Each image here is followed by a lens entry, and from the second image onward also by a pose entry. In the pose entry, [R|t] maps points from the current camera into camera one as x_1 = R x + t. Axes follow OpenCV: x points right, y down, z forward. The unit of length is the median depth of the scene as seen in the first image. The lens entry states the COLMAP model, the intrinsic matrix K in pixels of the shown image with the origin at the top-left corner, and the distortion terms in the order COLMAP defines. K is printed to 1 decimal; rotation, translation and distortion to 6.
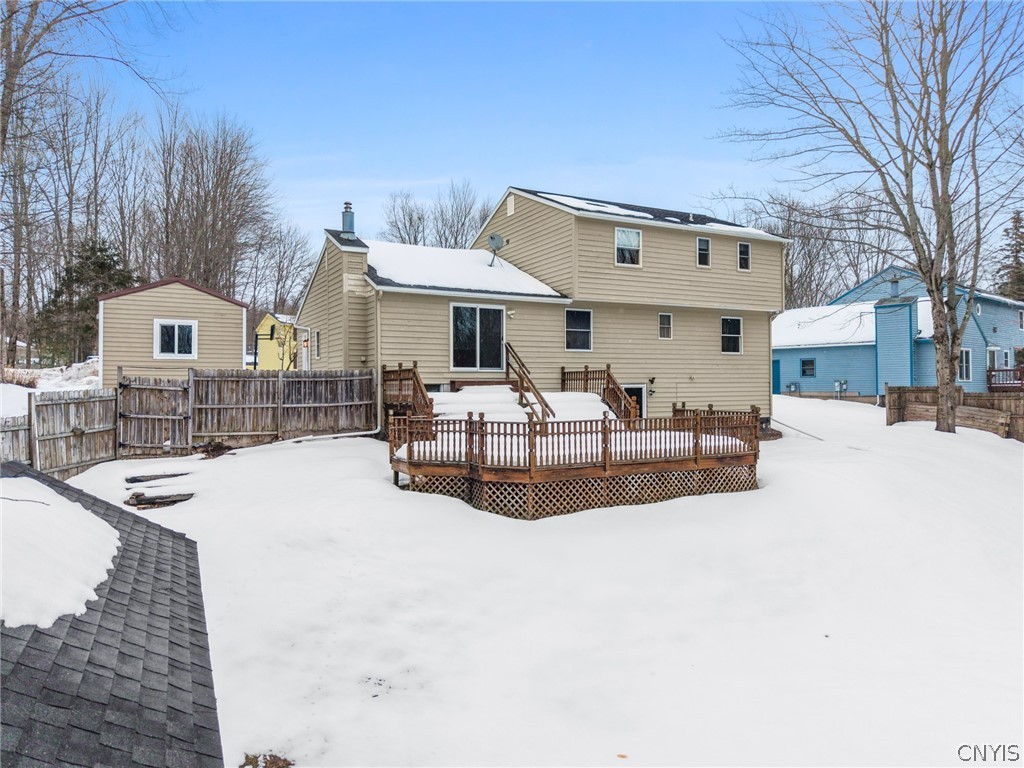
lens RADIAL K [[705.1, 0, 506.8], [0, 705.1, 380.1], [0, 0, 1]] dist [0.081612, -0.000037]
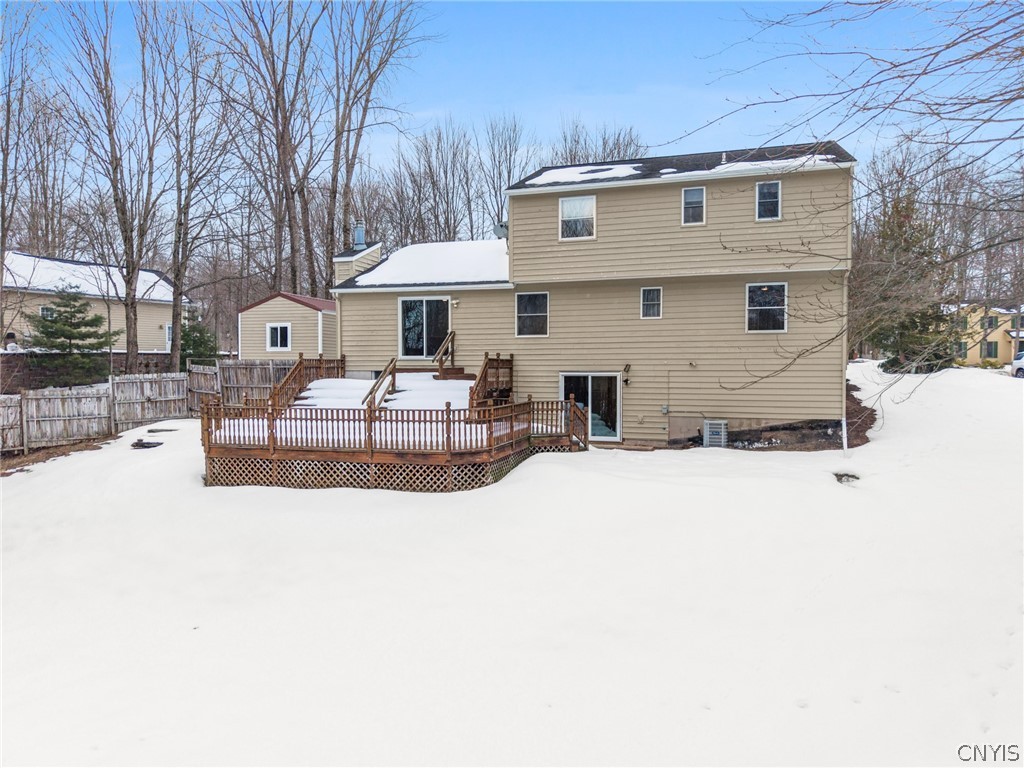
lens RADIAL K [[705.1, 0, 504.7], [0, 705.1, 385.1], [0, 0, 1]] dist [0.081612, -0.000037]
pose [[0.698852, 0.023747, -0.714872, 0.920543], [0.003769, 0.999313, 0.036880, -0.014272], [0.715256, -0.028467, 0.698282, 0.380918]]
